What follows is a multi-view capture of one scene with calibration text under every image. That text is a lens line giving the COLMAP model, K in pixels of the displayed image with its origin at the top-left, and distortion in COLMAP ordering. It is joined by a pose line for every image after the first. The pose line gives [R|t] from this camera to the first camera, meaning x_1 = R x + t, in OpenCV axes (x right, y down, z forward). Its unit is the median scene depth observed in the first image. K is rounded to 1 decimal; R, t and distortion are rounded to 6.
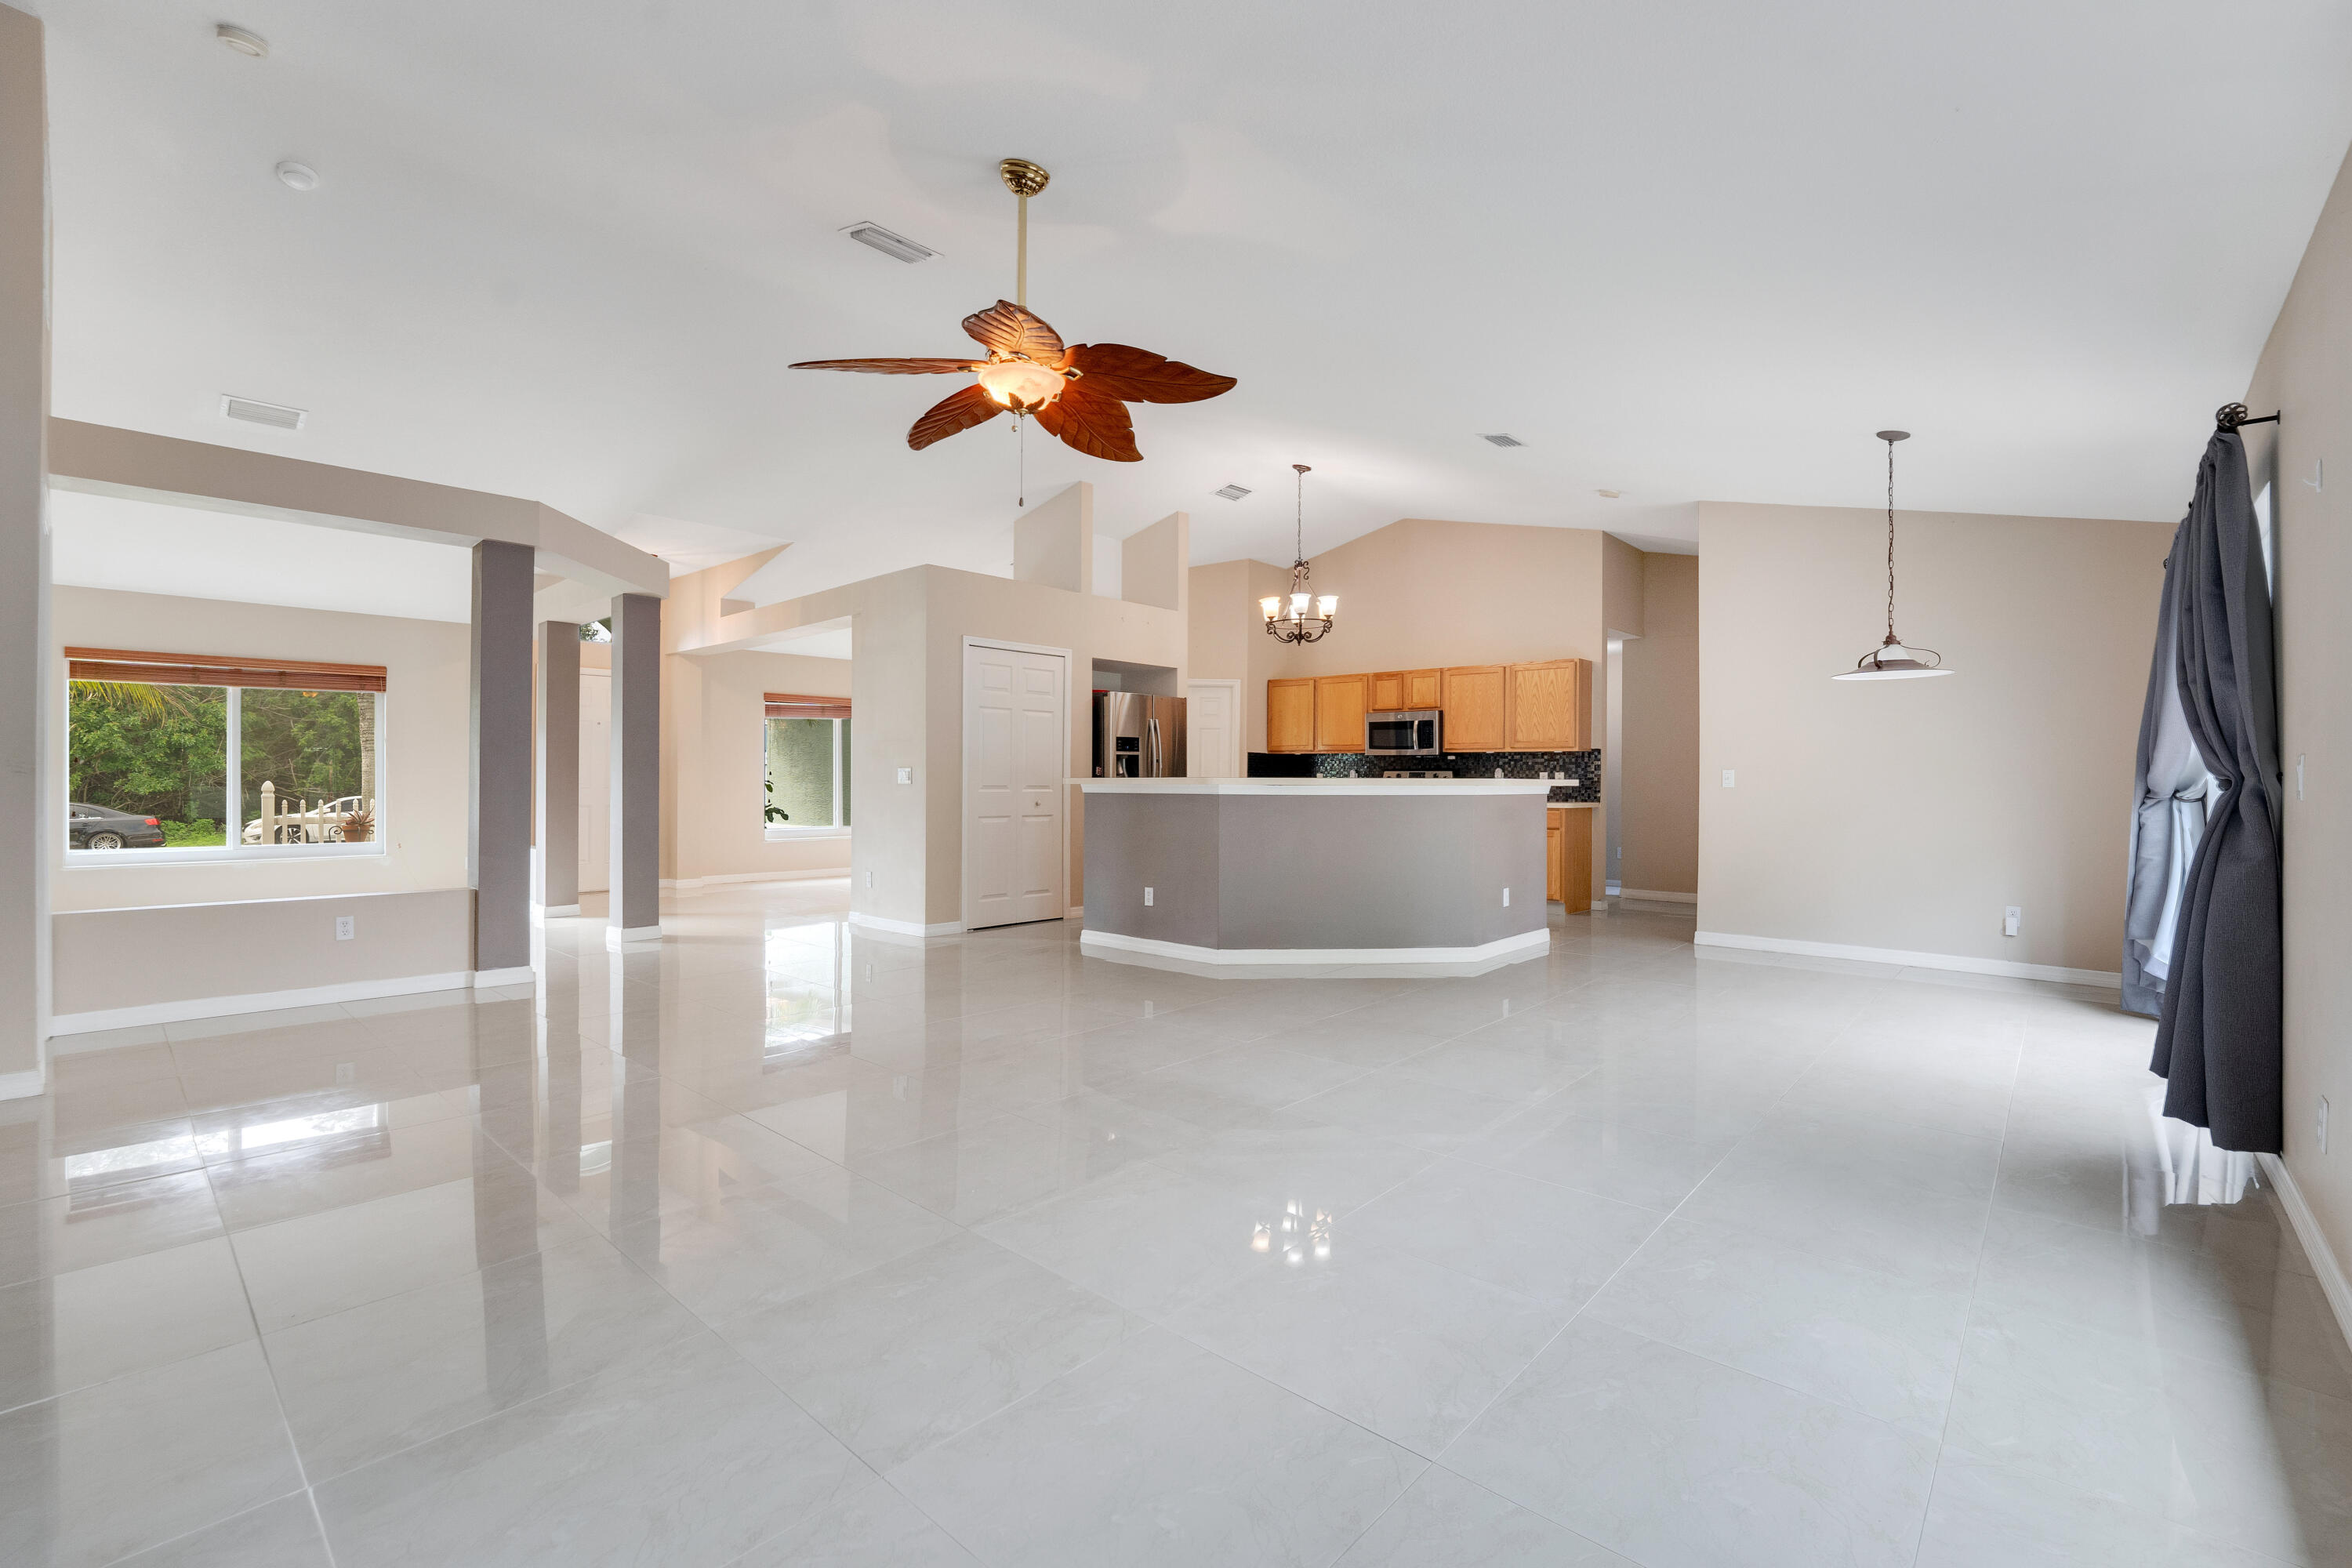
lens RADIAL K [[1032.0, 0, 1184.4], [0, 1032.0, 785.5], [0, 0, 1]] dist [-0.002728, -0.000105]
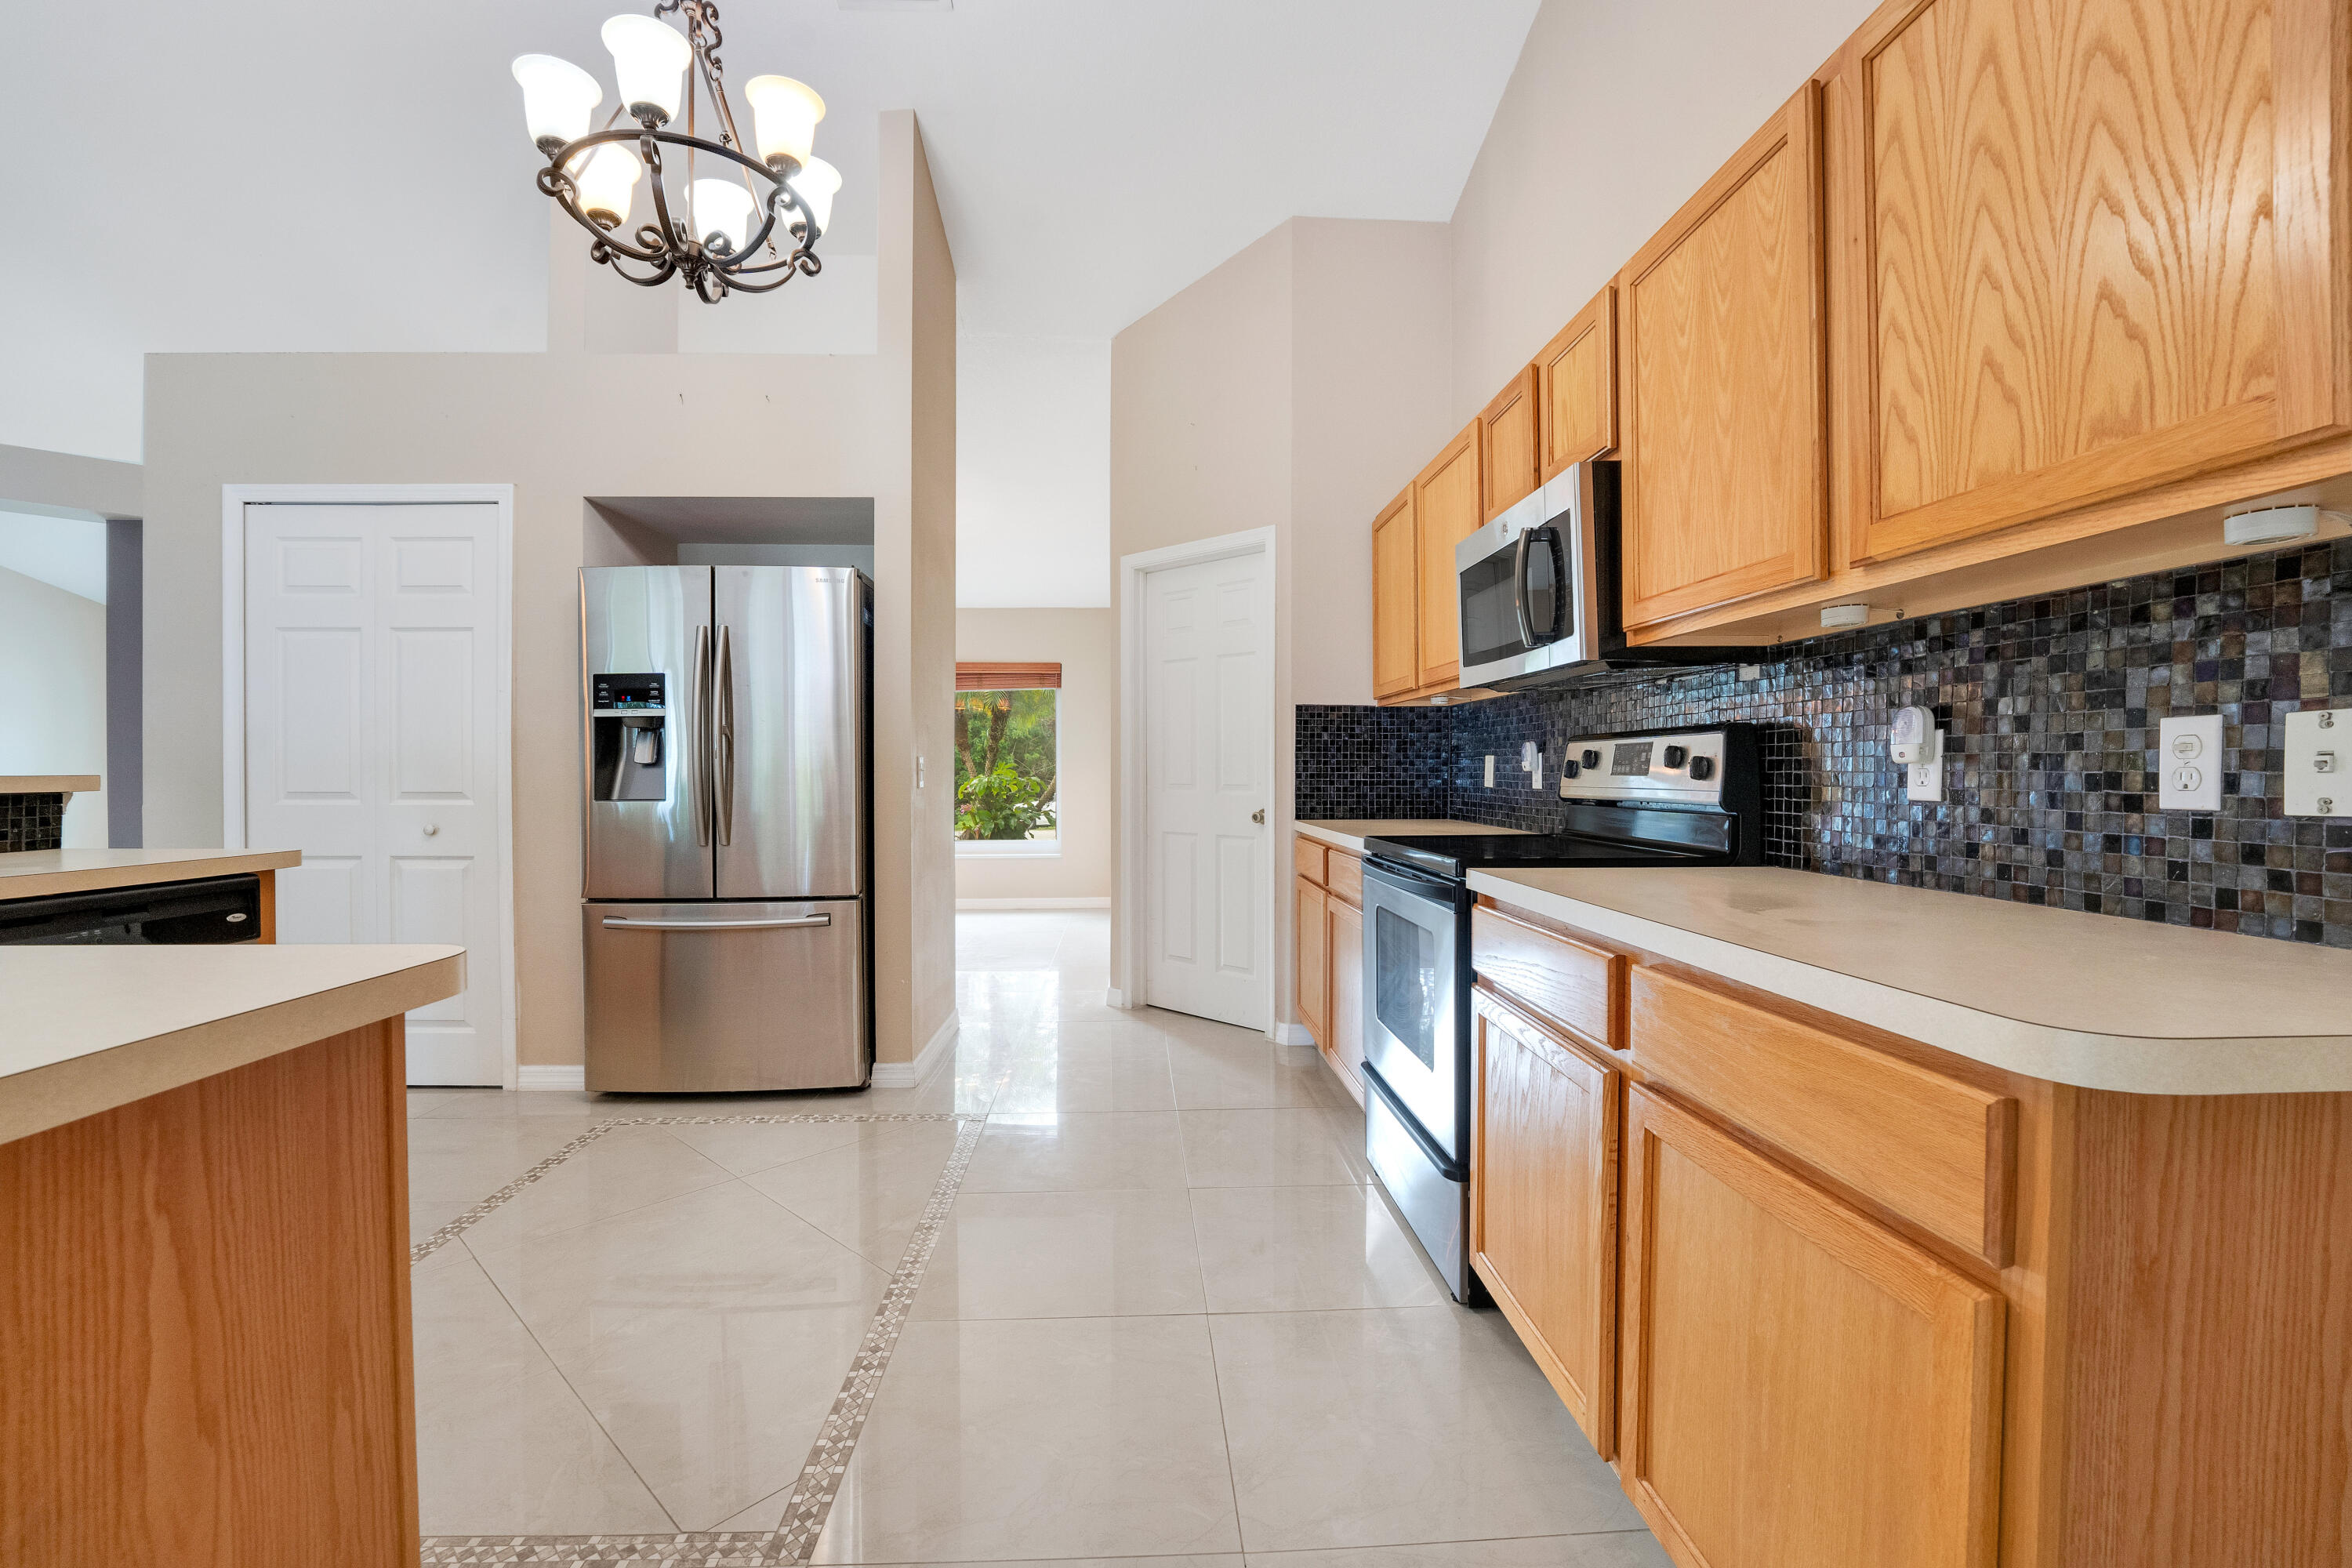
lens RADIAL K [[977.6, 0, 1200.3], [0, 977.6, 781.1], [0, 0, 1]] dist [-0.027467, 0.003357]
pose [[0.701656, 0.001244, -0.712515, 0.368725], [0.001396, 0.999994, 0.003121, -0.004952], [0.712515, -0.003184, 0.701650, 0.867231]]
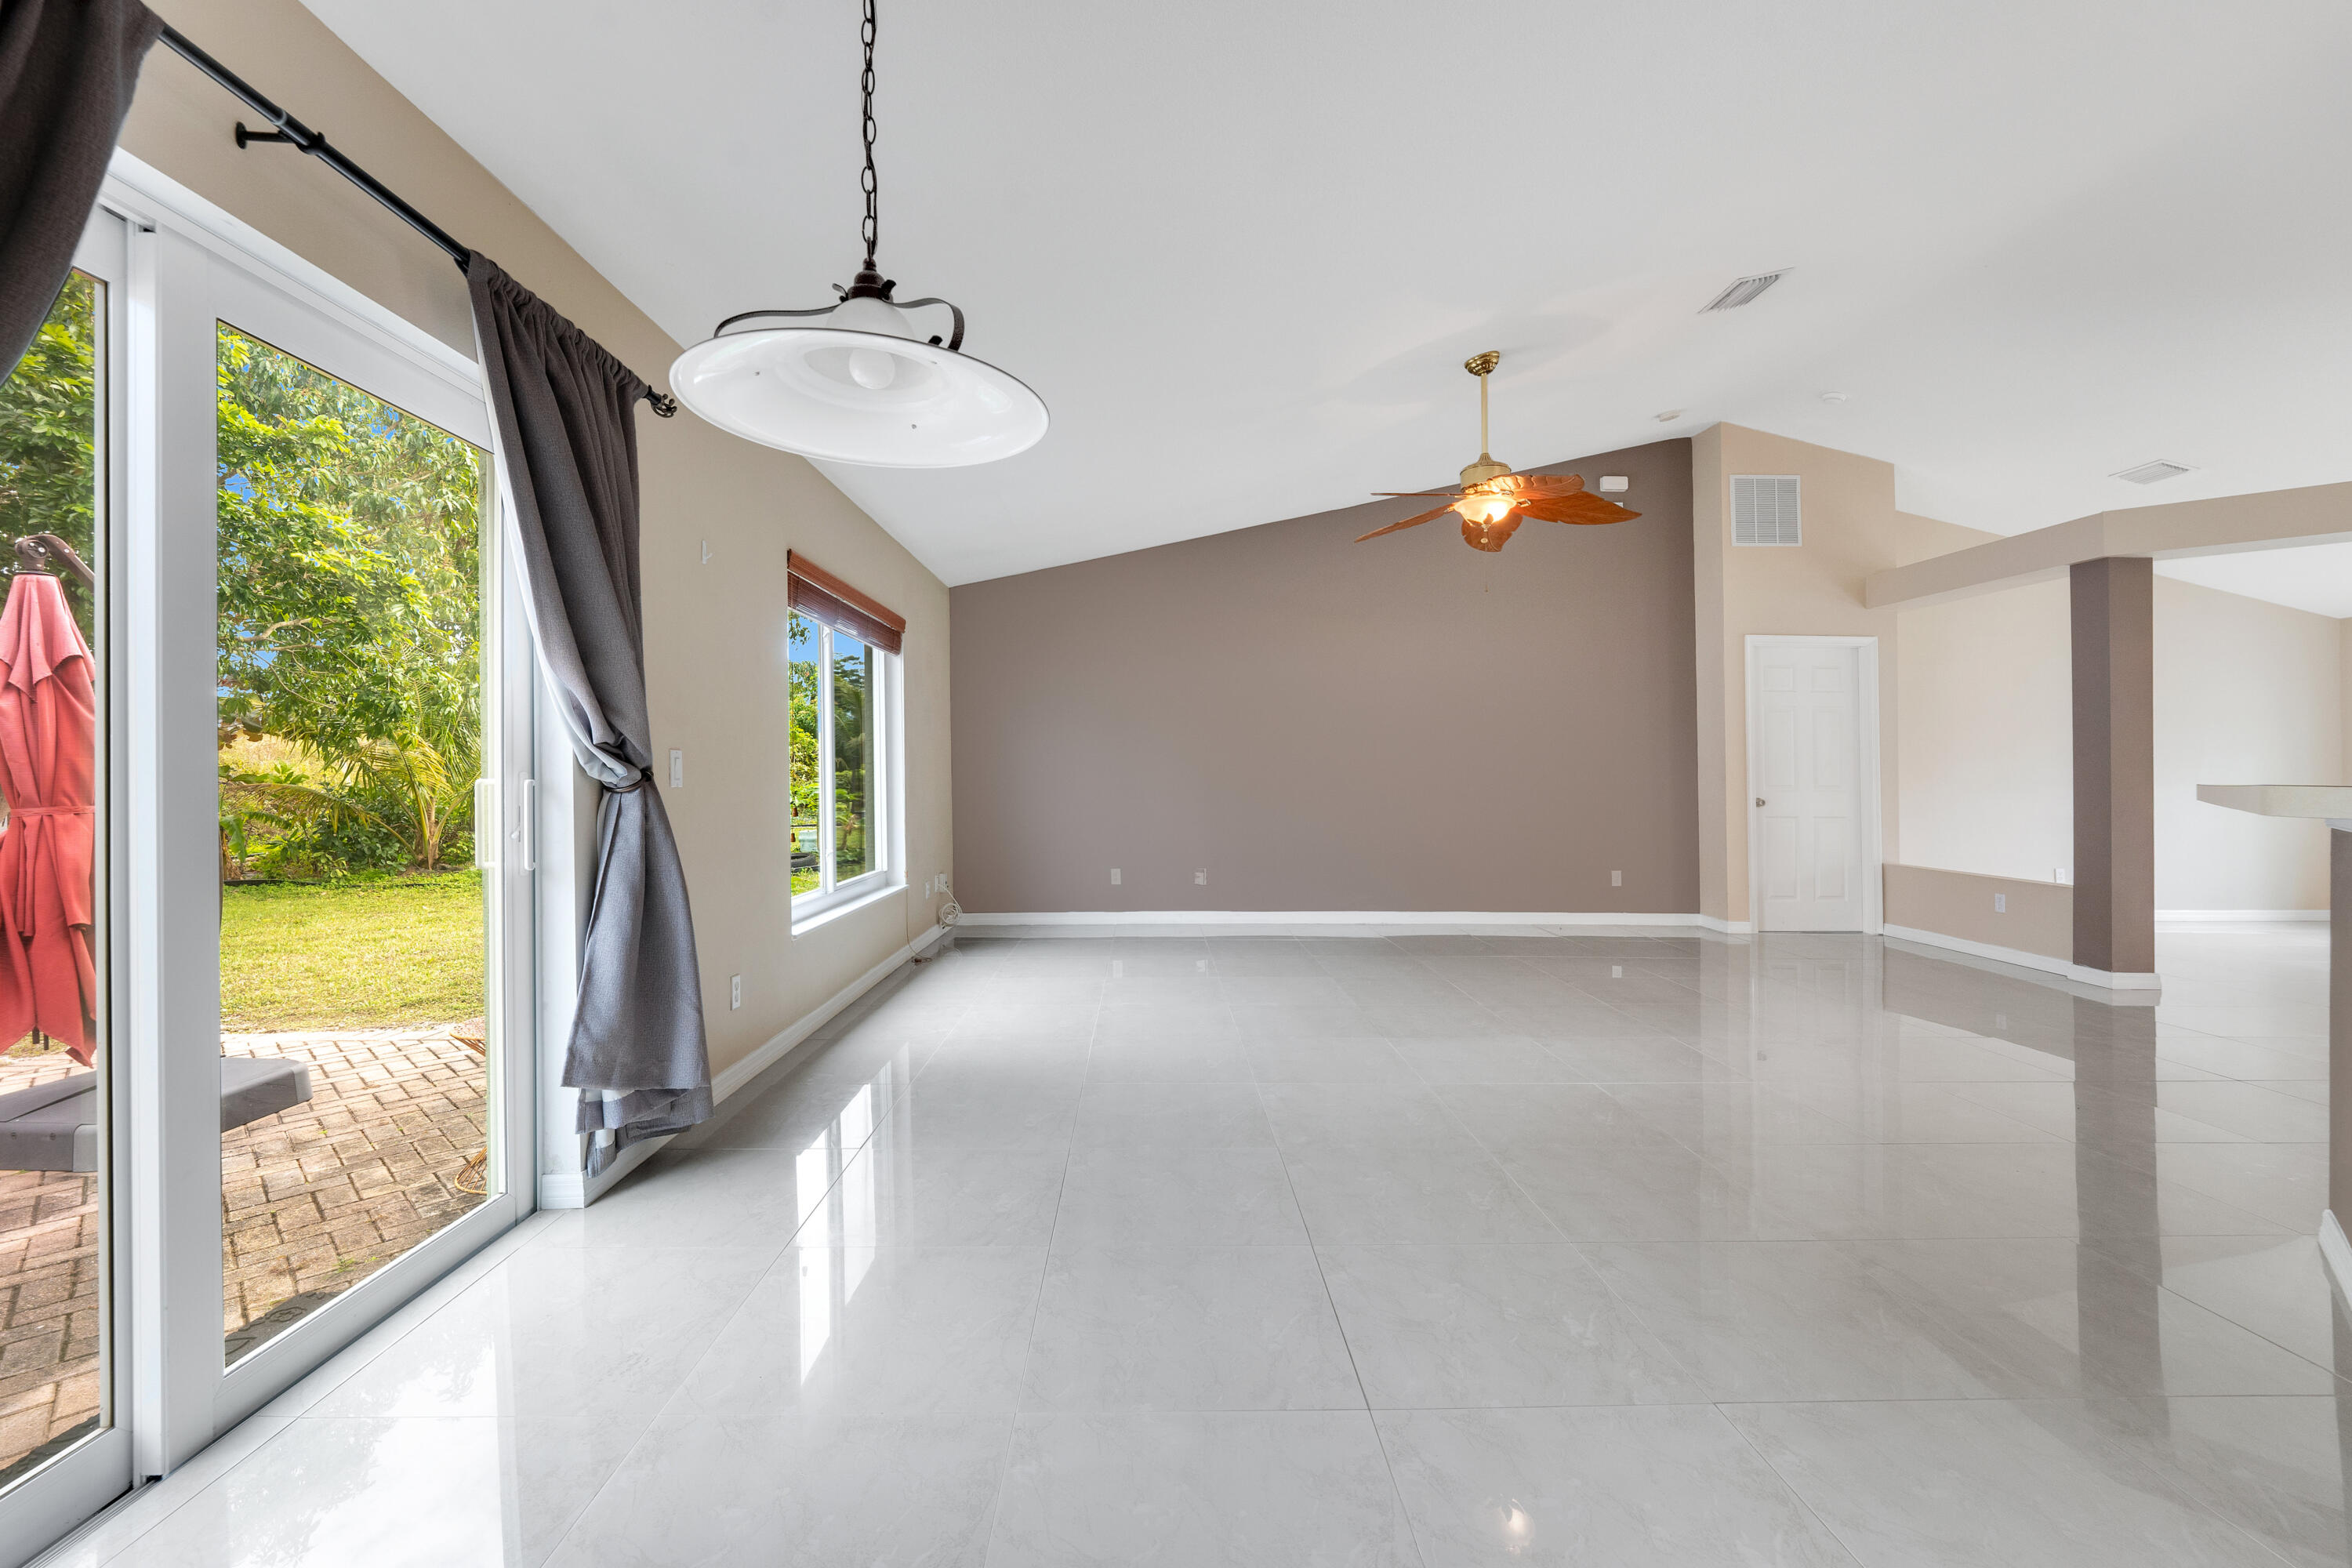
lens RADIAL K [[999.1, 0, 1162.1], [0, 999.1, 764.6], [0, 0, 1]] dist [-0.002603, -0.000400]
pose [[-0.735041, -0.016291, -0.677826, 0.459252], [-0.015328, 0.999855, -0.007409, -0.003967], [0.677849, 0.004944, -0.735185, 0.706997]]
